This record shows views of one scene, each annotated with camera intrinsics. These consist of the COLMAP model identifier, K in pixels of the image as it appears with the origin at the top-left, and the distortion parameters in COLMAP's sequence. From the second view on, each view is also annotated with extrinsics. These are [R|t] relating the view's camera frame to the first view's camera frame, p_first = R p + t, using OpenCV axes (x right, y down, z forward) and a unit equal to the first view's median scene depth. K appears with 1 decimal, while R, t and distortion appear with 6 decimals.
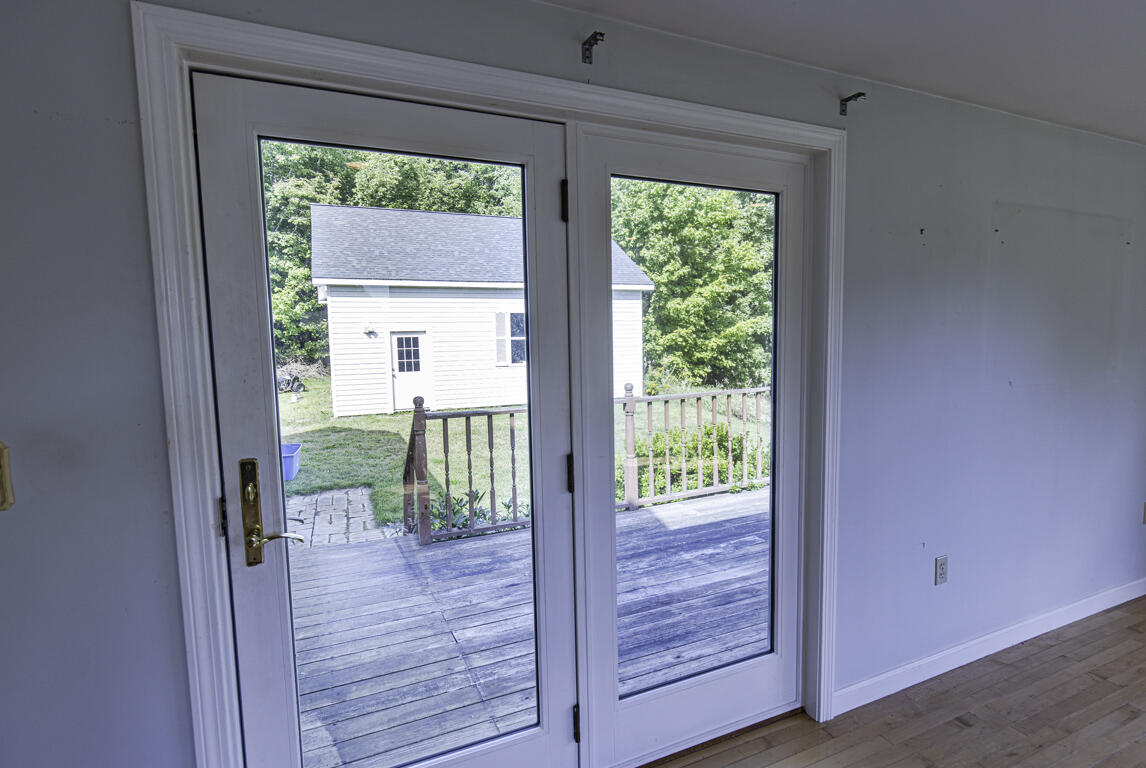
lens RADIAL K [[582.1, 0, 584.8], [0, 582.1, 392.1], [0, 0, 1]] dist [0.001802, -0.000635]
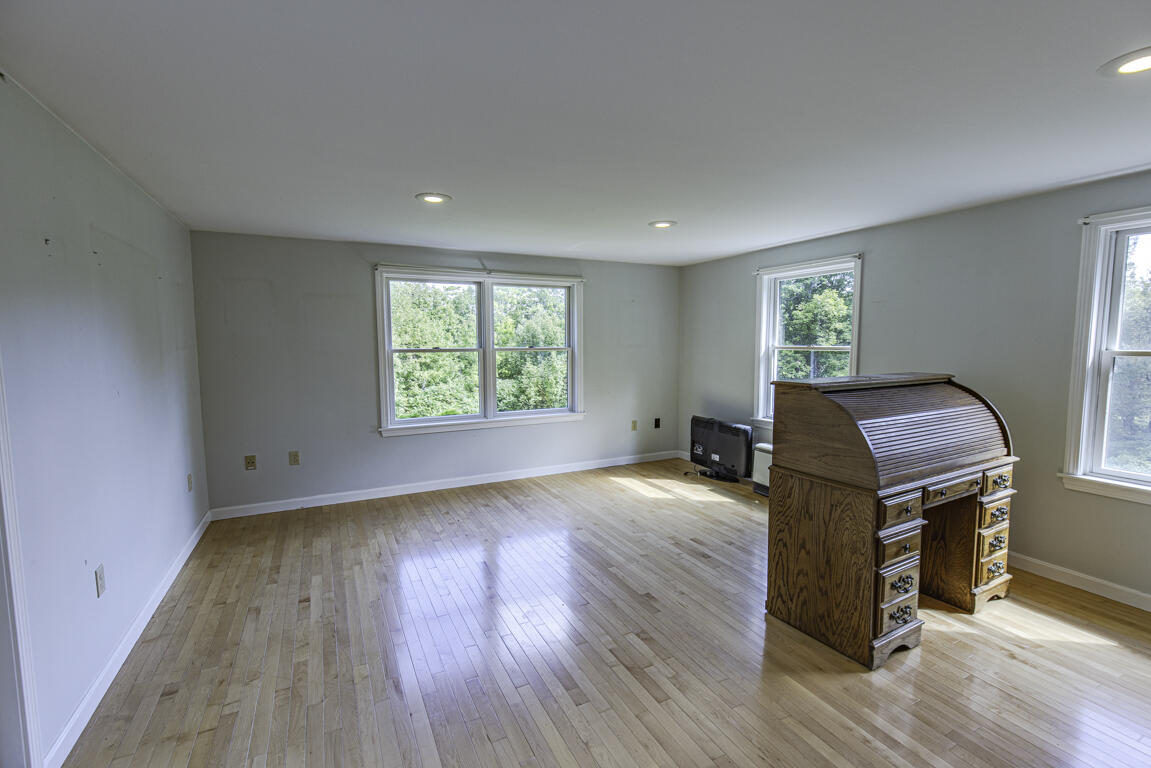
lens RADIAL K [[517.3, 0, 580.0], [0, 517.3, 383.8], [0, 0, 1]] dist [0.001653, -0.002381]
pose [[-0.050232, -0.061714, 0.996829, -0.111266], [0.101007, 0.992658, 0.066545, -0.003660], [-0.993617, 0.104029, -0.043629, 0.063662]]
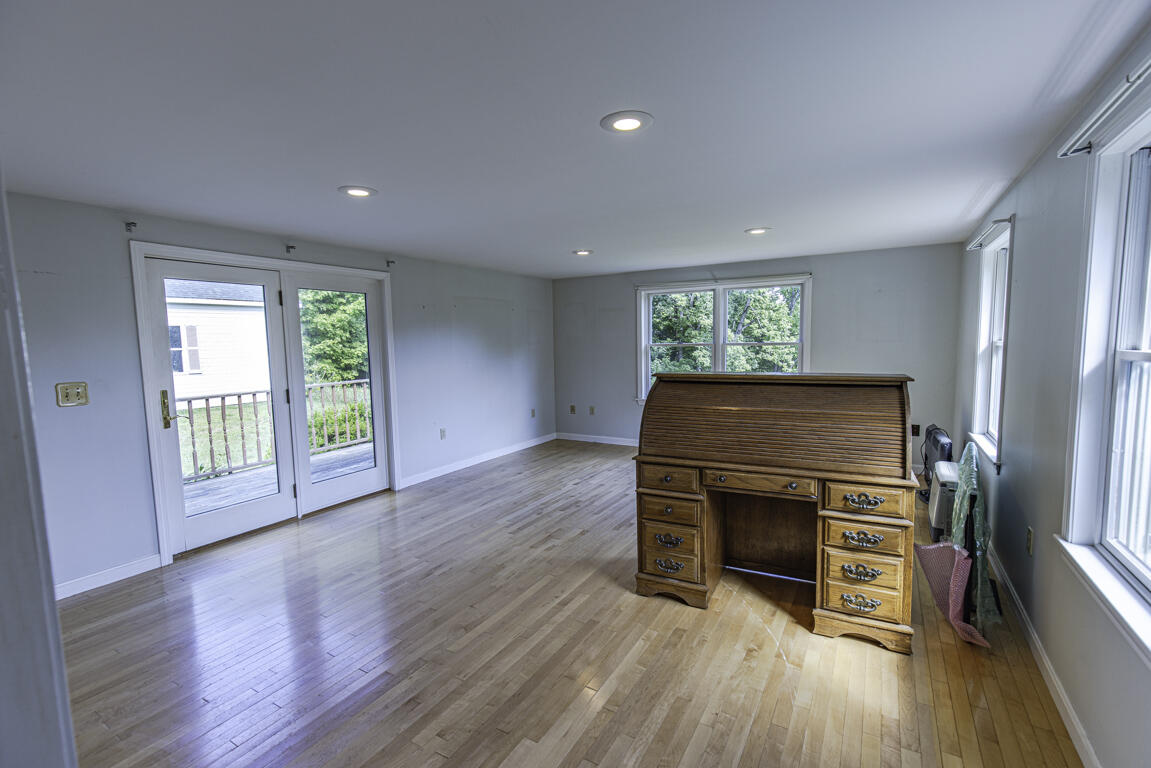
lens RADIAL K [[517.3, 0, 583.4], [0, 517.3, 391.2], [0, 0, 1]] dist [0.001653, -0.002381]
pose [[0.814516, -0.053820, 0.577639, -0.078428], [0.058457, 0.998234, 0.010579, 0.044864], [-0.577188, 0.025150, 0.816224, -0.469385]]
